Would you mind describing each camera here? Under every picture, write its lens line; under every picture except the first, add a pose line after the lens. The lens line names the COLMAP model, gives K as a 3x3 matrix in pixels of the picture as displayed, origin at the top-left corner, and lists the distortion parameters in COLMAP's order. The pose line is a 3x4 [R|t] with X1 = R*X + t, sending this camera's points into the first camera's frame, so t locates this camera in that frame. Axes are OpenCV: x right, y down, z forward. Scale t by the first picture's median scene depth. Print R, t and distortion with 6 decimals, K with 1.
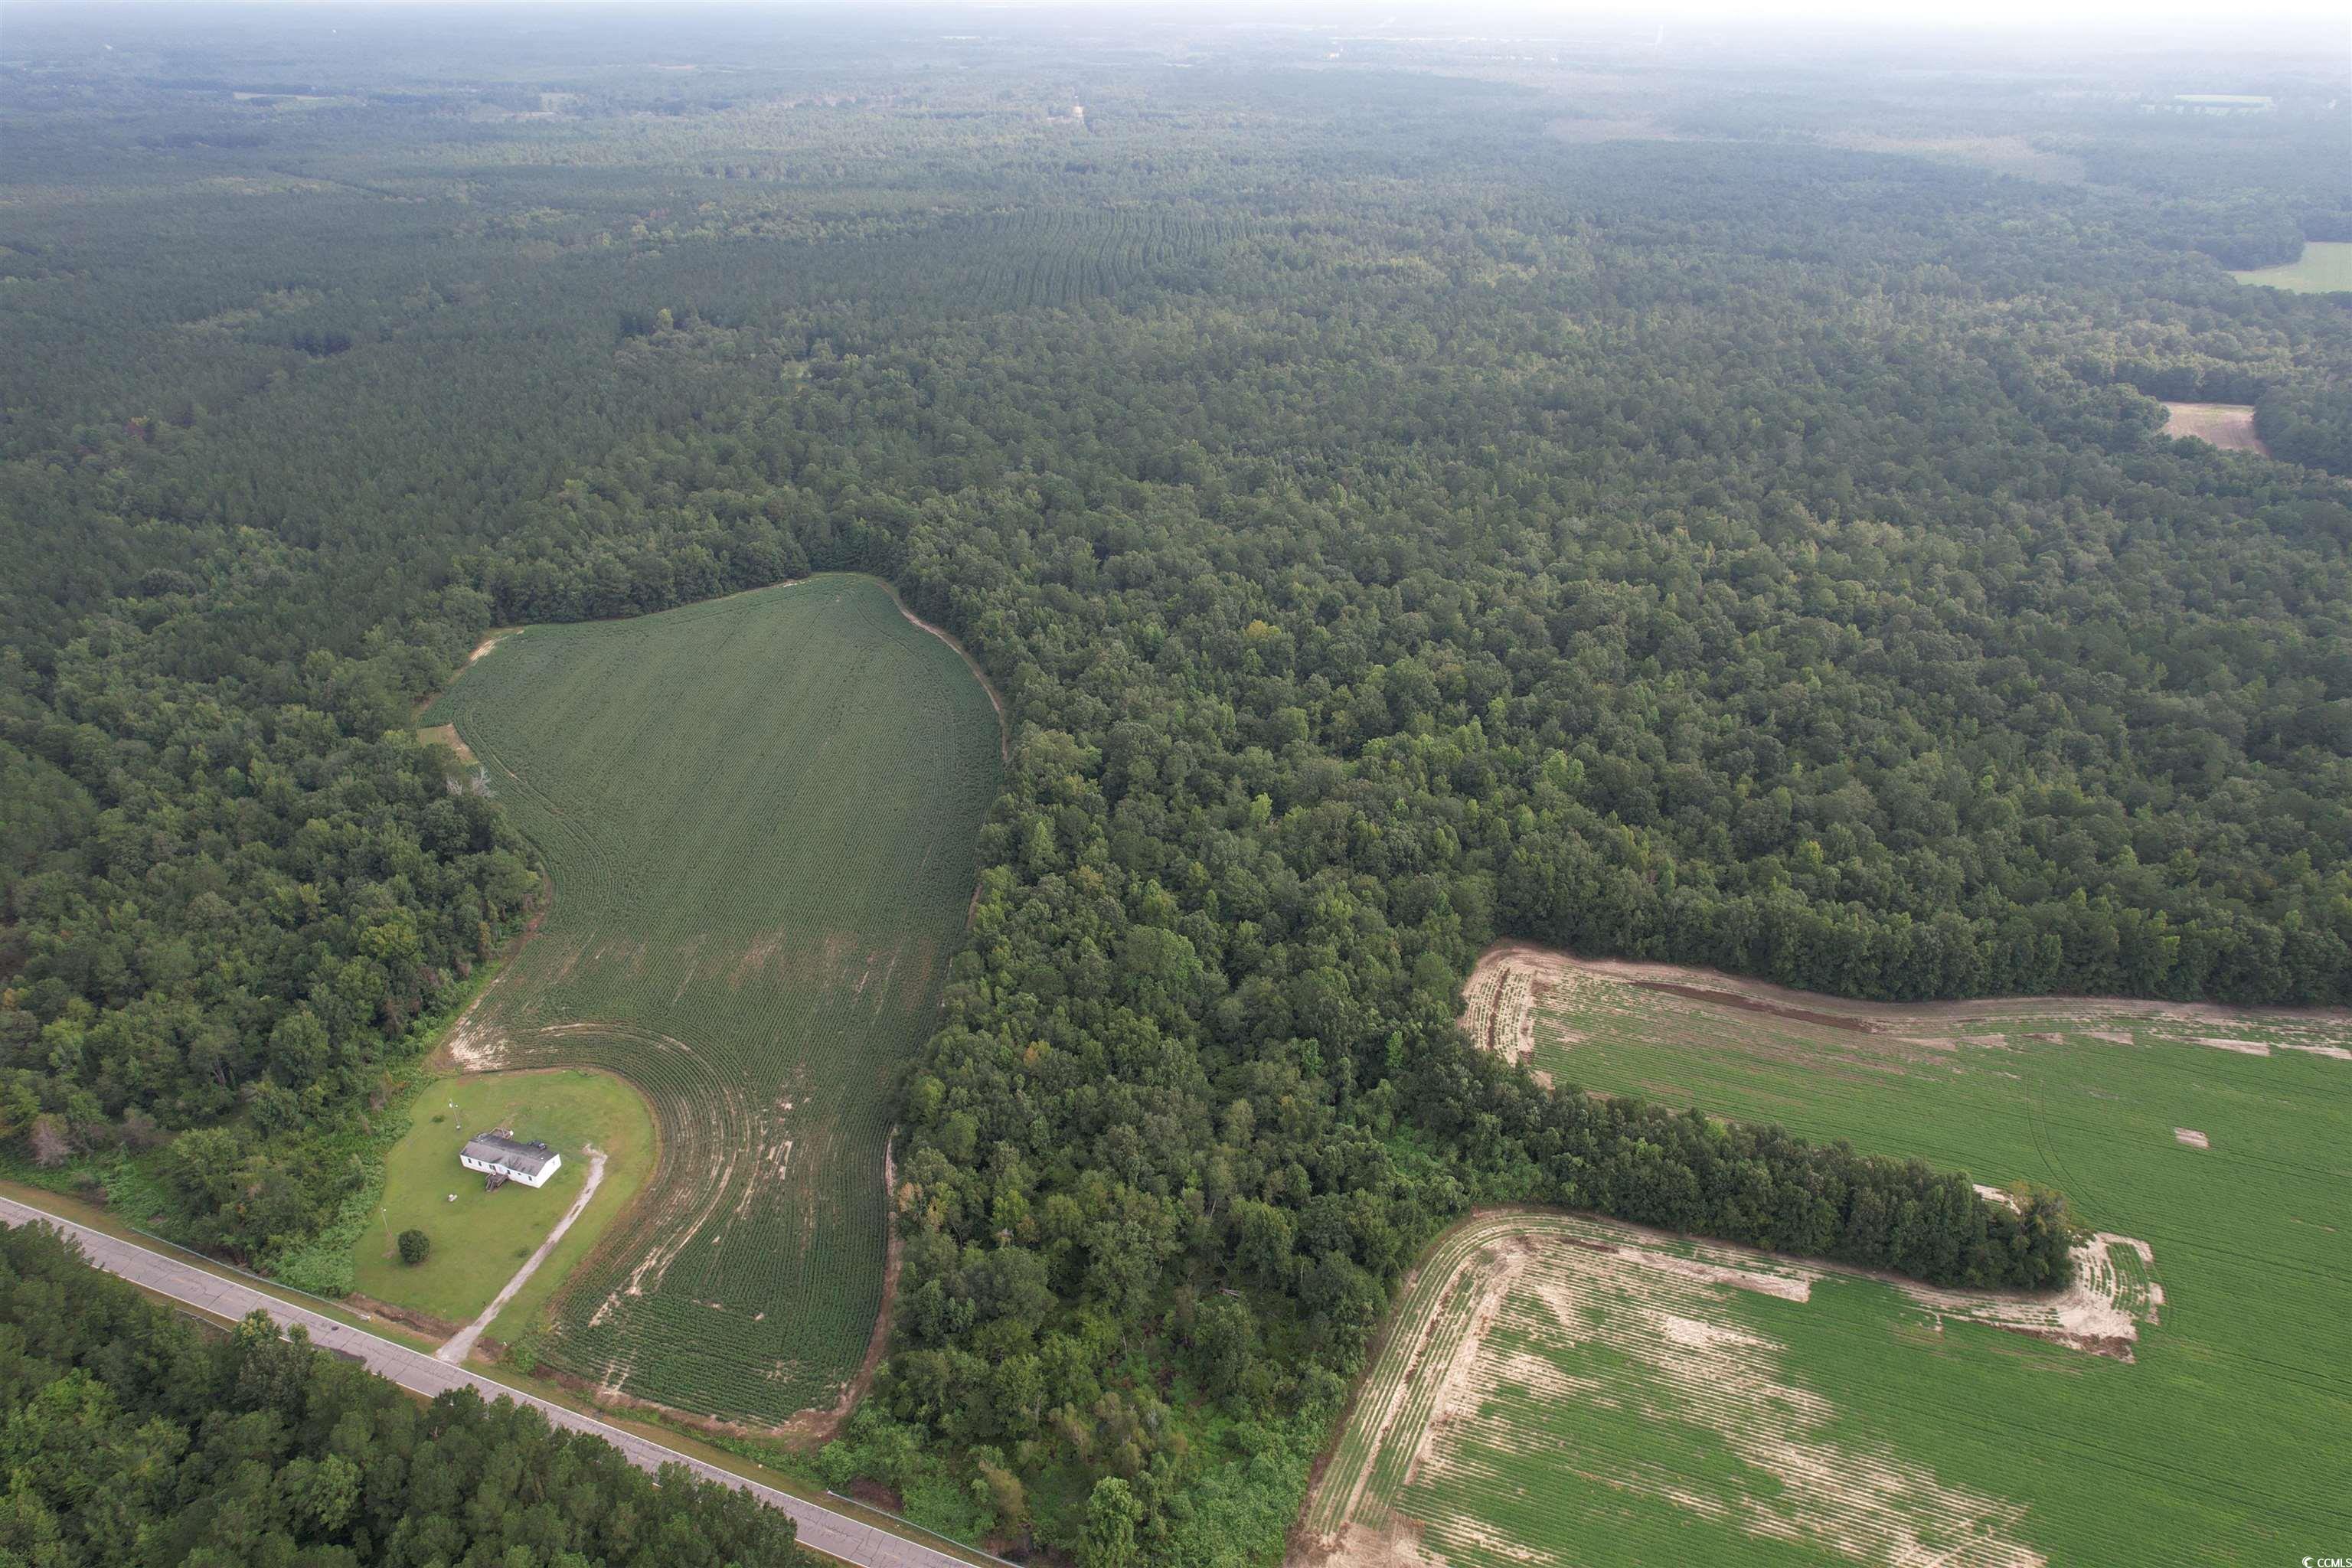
lens RADIAL K [[1544.7, 0, 1185.9], [0, 1544.7, 756.9], [0, 0, 1]] dist [-0.093813, 0.094243]
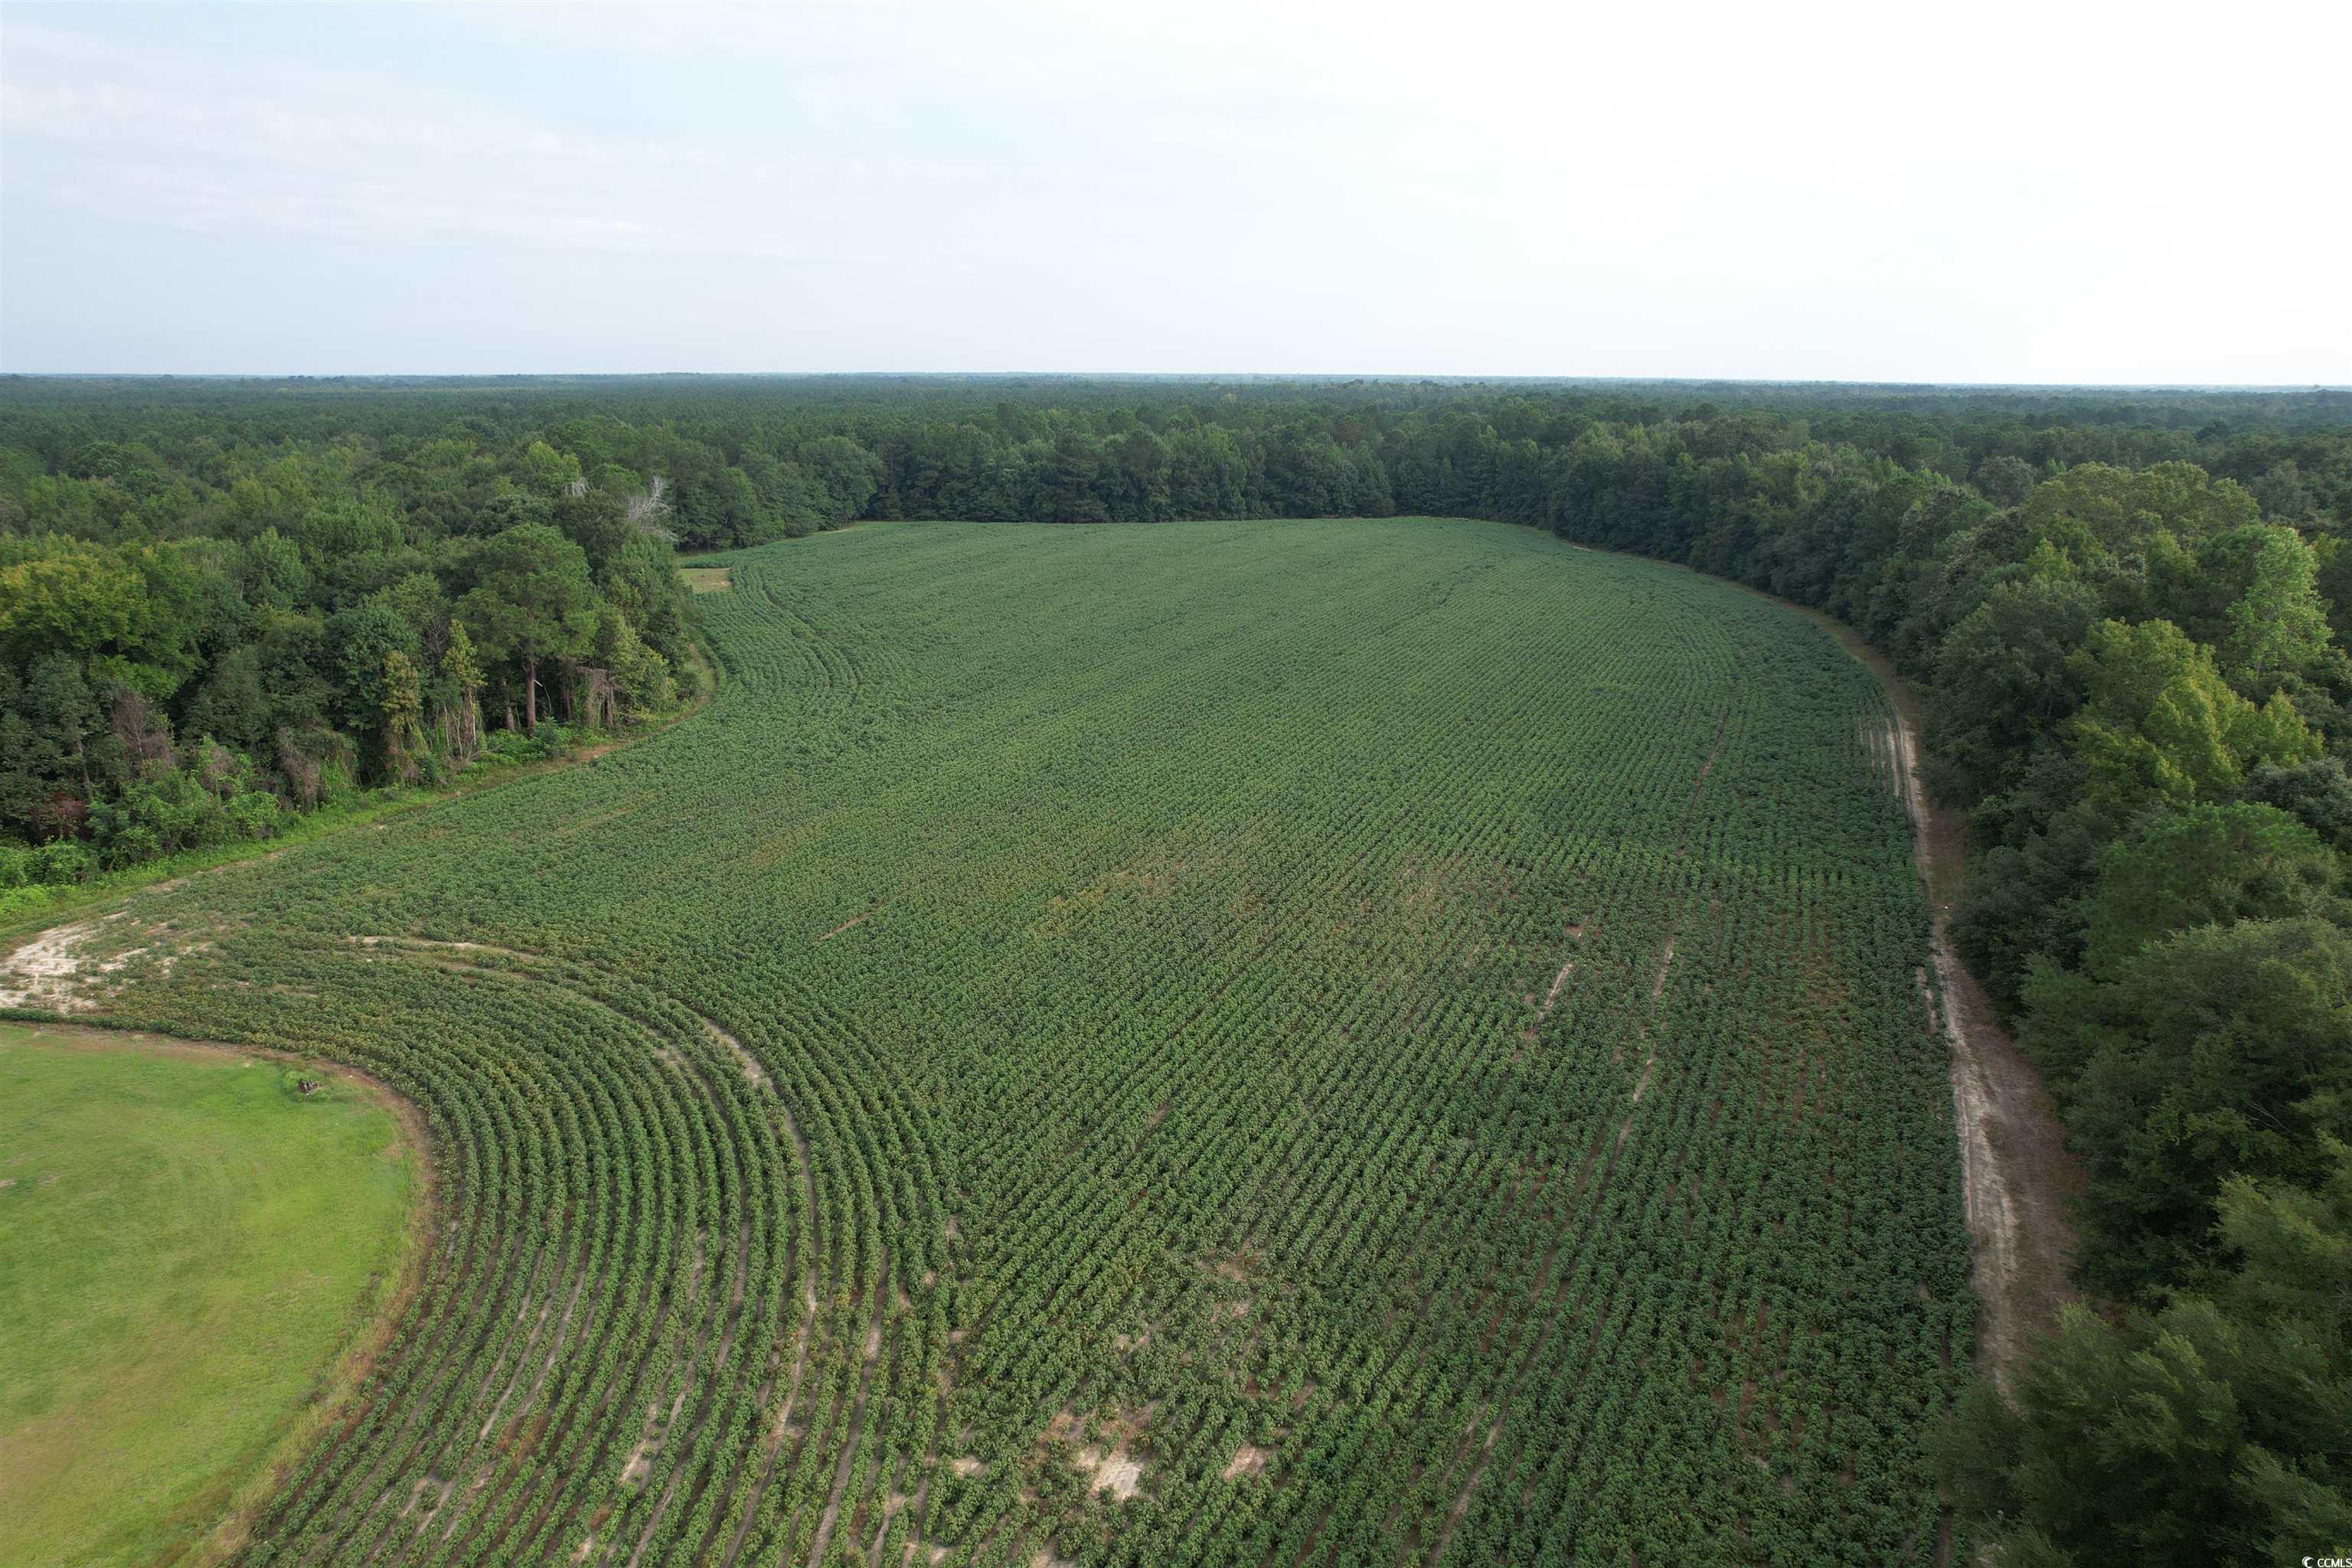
lens RADIAL K [[1544.7, 0, 1185.9], [0, 1544.7, 756.9], [0, 0, 1]] dist [-0.093813, 0.094243]
pose [[0.937387, 0.097230, -0.334441, -0.119633], [-0.168686, 0.966846, -0.191715, 0.106586], [0.304713, 0.236126, 0.922710, 0.482541]]
